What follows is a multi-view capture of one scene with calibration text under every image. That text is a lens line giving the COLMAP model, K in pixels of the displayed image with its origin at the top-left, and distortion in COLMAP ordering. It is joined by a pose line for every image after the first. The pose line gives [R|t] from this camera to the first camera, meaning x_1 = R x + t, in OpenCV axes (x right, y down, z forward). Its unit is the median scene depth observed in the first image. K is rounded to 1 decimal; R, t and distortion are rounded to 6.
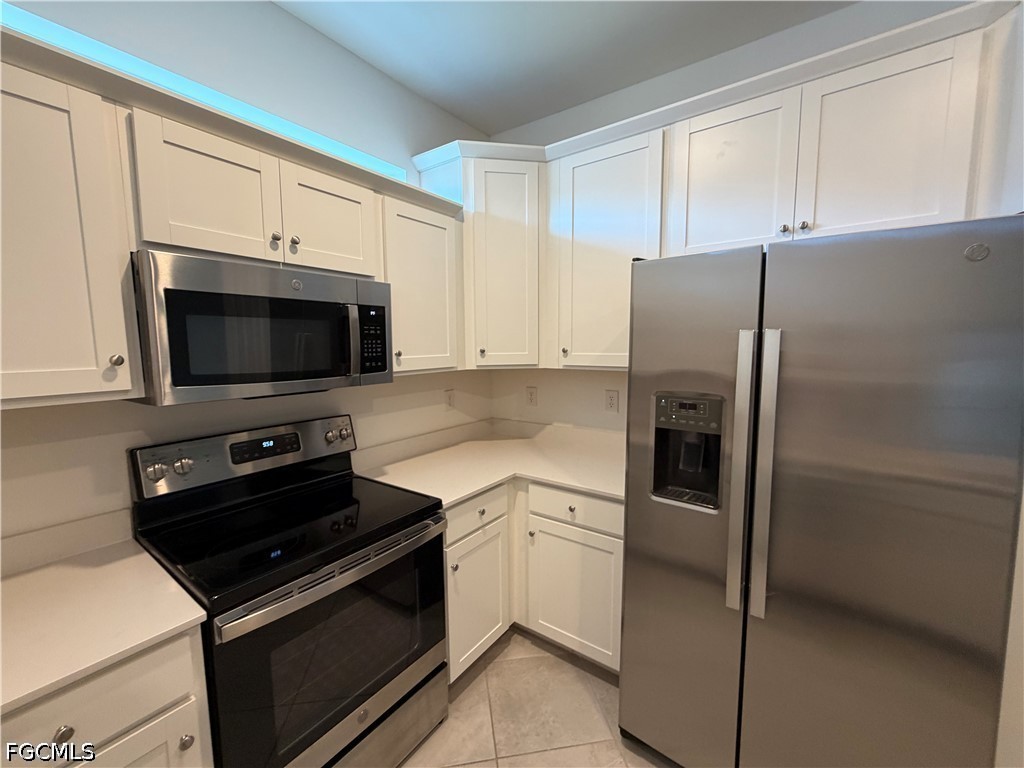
lens RADIAL K [[410.6, 0, 510.3], [0, 410.6, 383.7], [0, 0, 1]] dist [-0.000580, 0.000527]
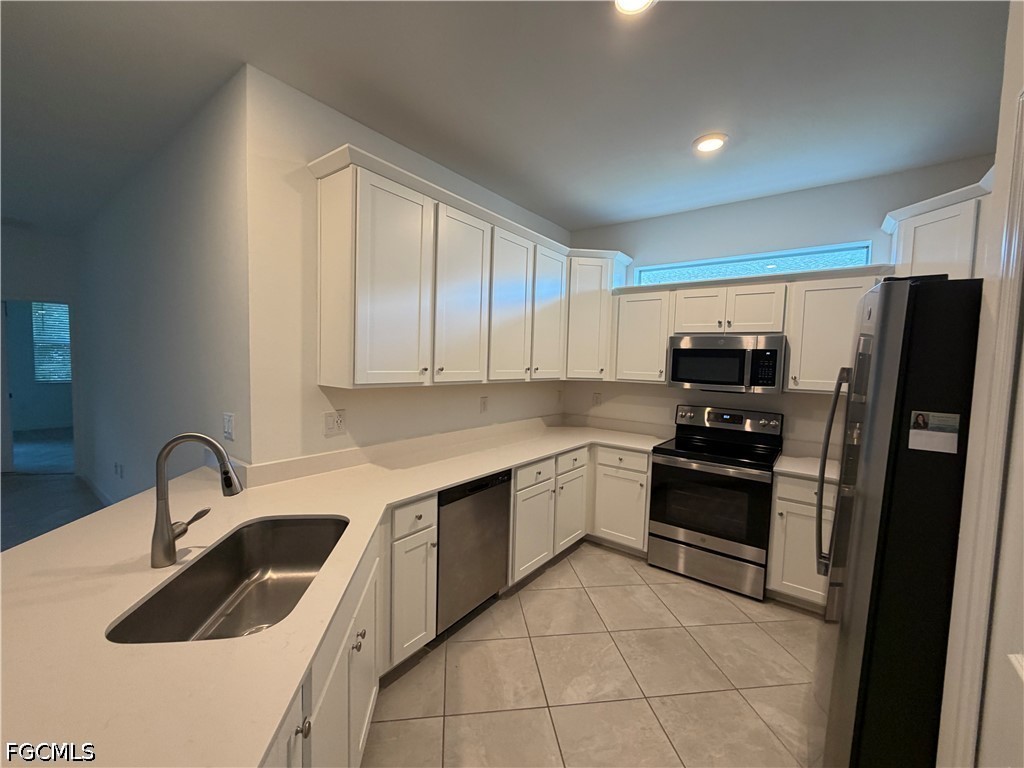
lens RADIAL K [[410.6, 0, 510.3], [0, 410.6, 383.7], [0, 0, 1]] dist [-0.000580, 0.000527]
pose [[-0.023047, 0.065855, -0.997563, 1.549294], [-0.129447, 0.989232, 0.068295, -0.019249], [0.991319, 0.130705, -0.014274, -0.074517]]
